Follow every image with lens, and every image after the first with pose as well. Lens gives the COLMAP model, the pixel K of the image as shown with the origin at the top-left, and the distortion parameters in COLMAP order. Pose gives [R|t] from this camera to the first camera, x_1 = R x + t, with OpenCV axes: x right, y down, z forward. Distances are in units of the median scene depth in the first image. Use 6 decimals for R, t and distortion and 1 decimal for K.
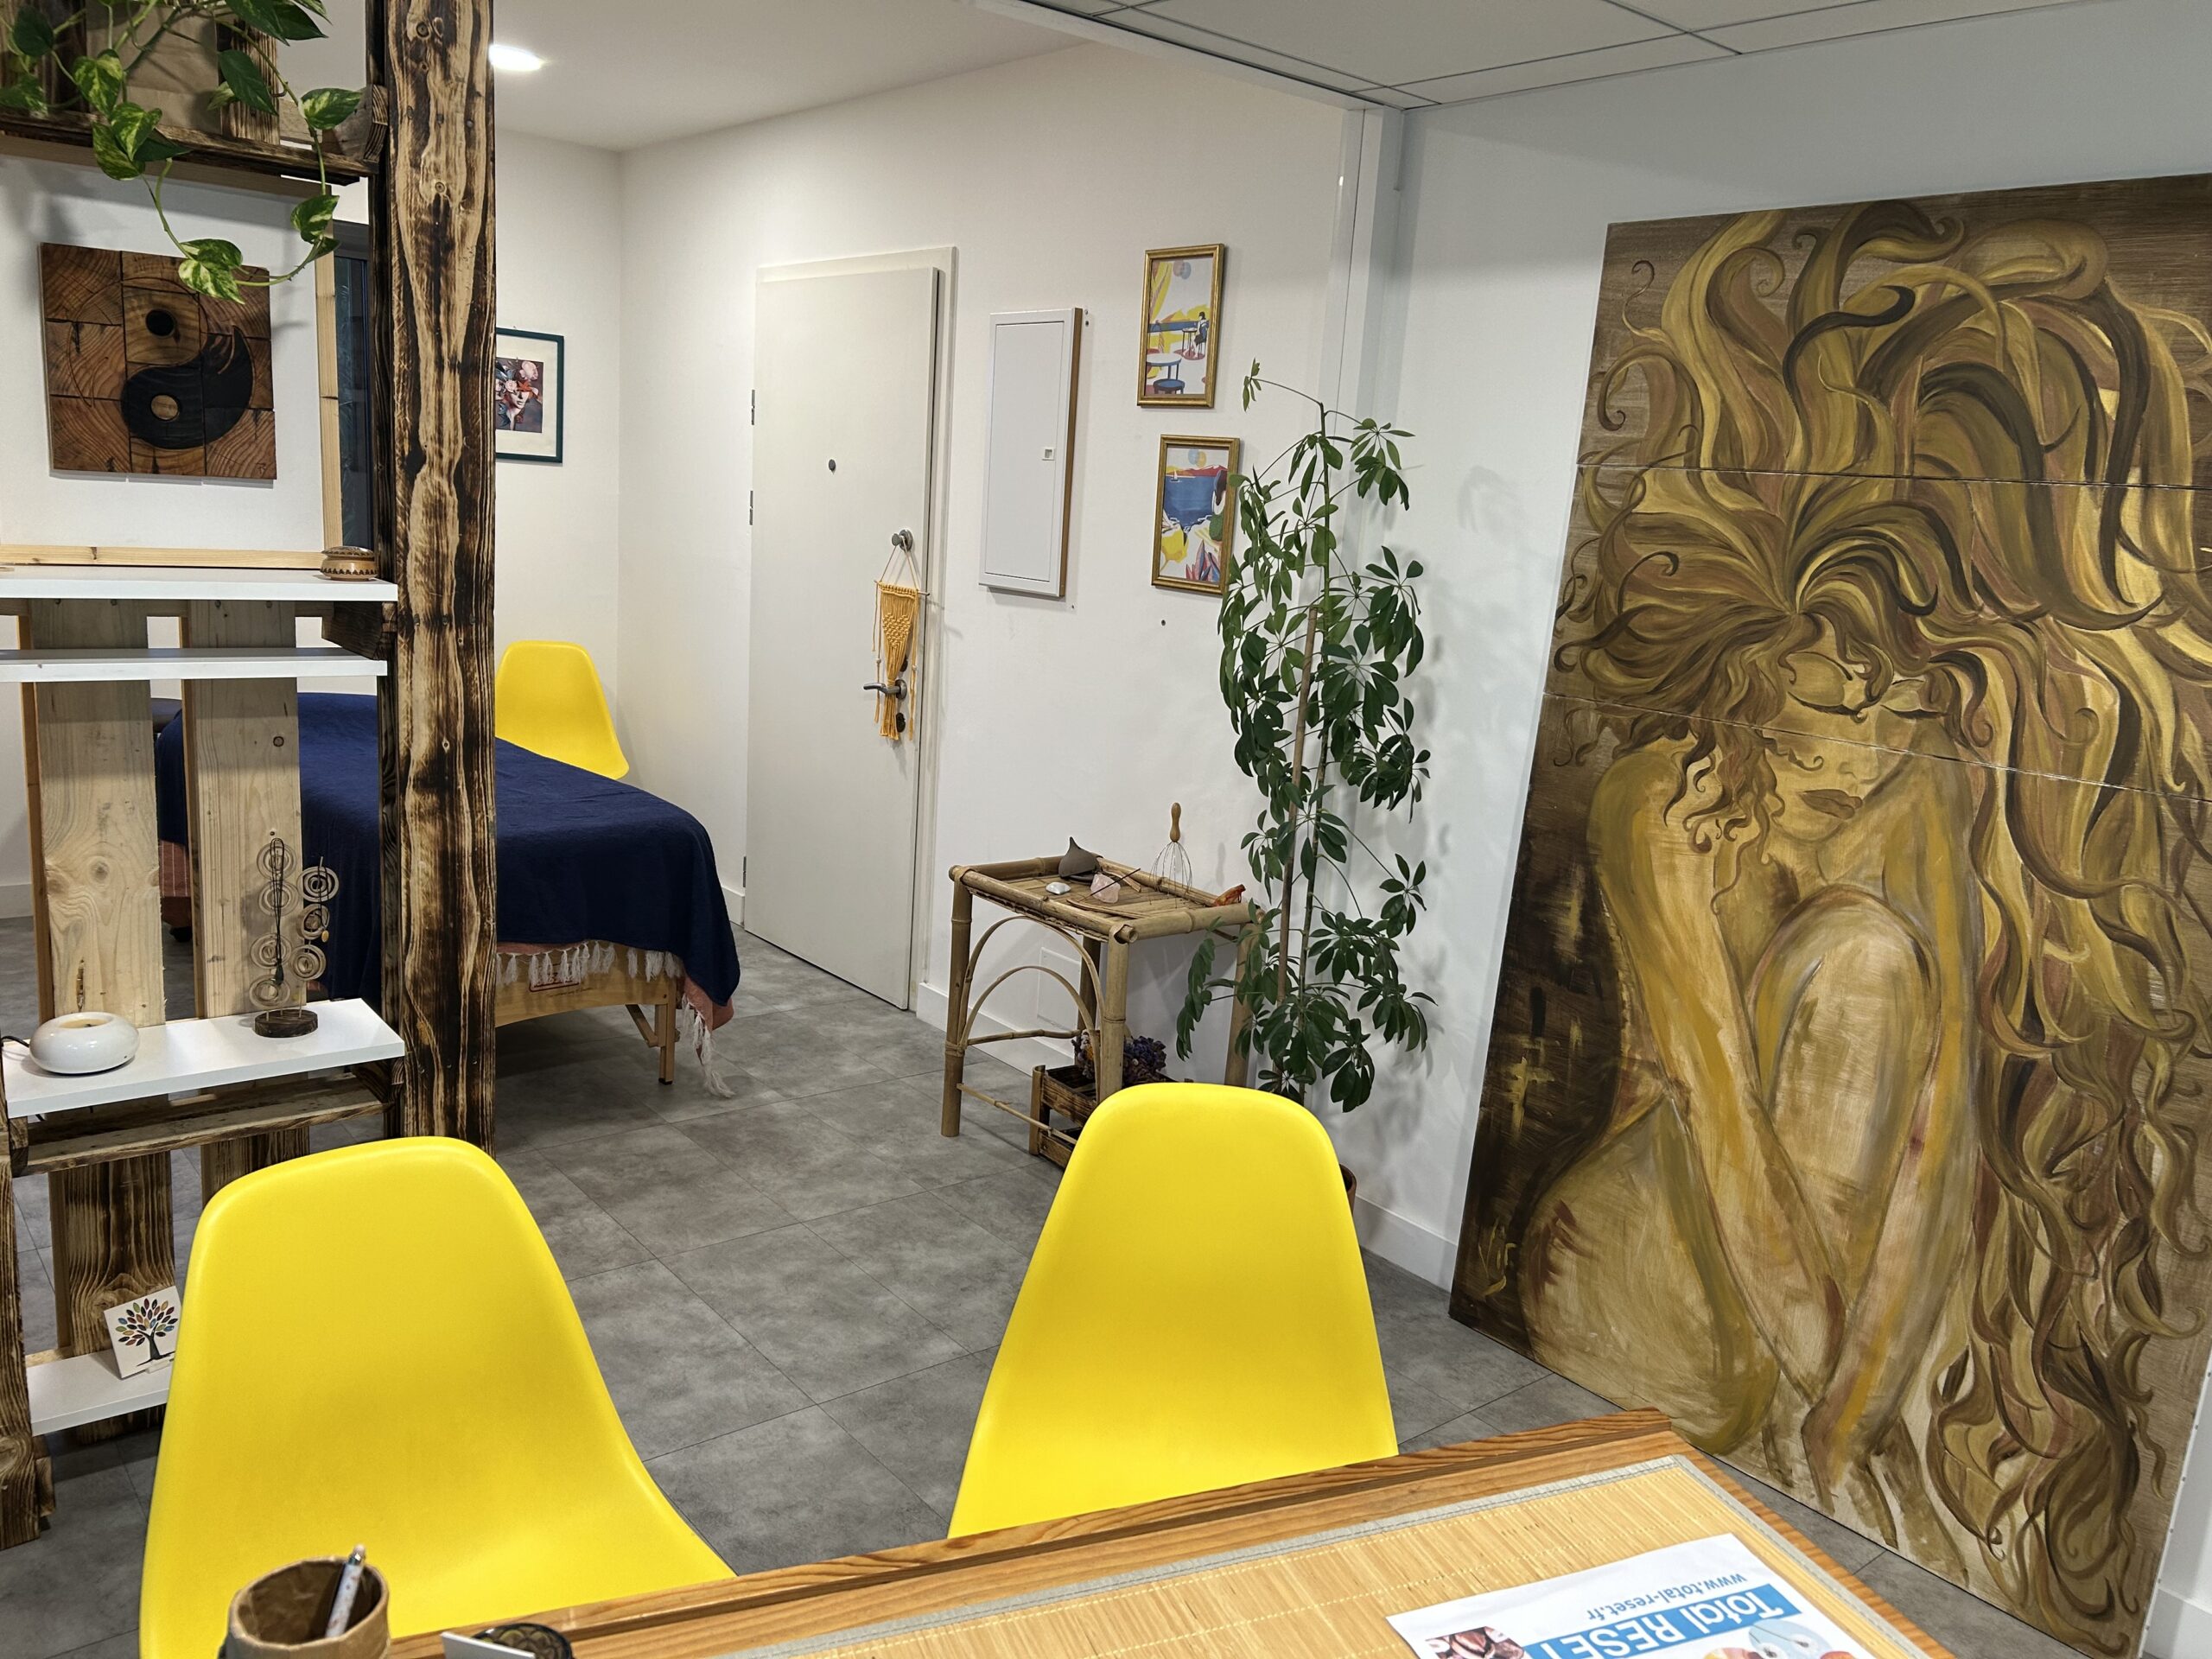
lens RADIAL K [[1682.4, 0, 1128.8], [0, 1682.4, 798.3], [0, 0, 1]] dist [0.060215, -0.080754]
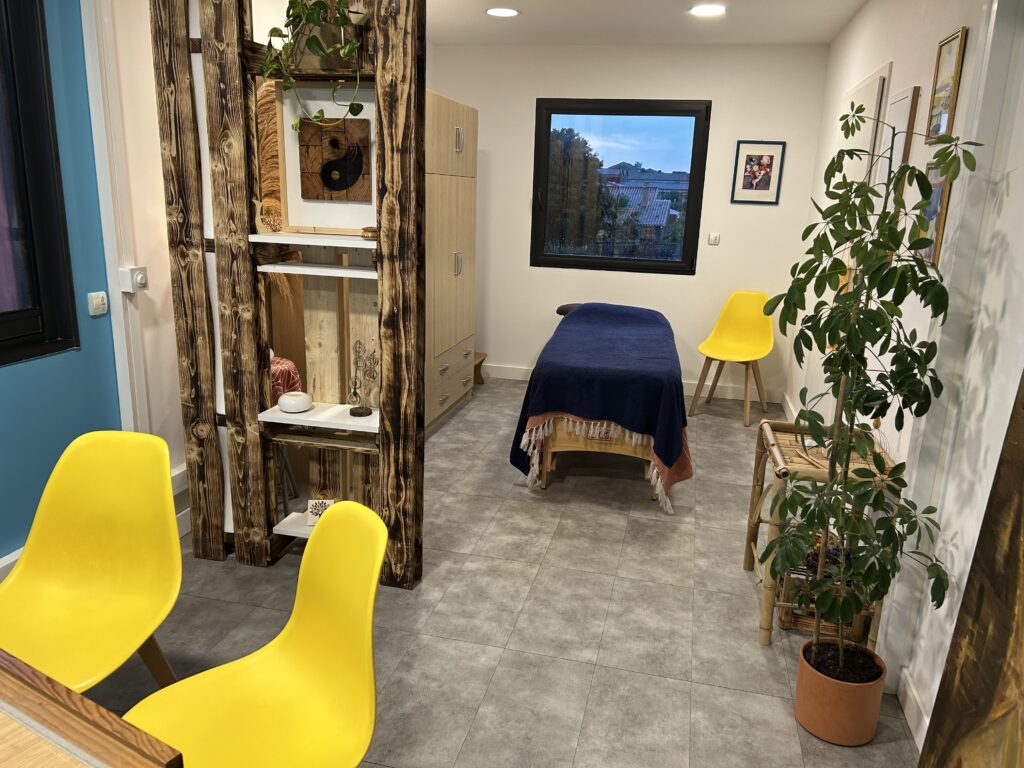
lens RADIAL K [[778.8, 0, 522.6], [0, 778.8, 369.6], [0, 0, 1]] dist [0.060215, -0.080754]
pose [[0.598564, 0.132841, -0.789984, 0.579933], [-0.139106, 0.988409, 0.060808, -0.038172], [0.788905, 0.073494, 0.610105, 0.454492]]
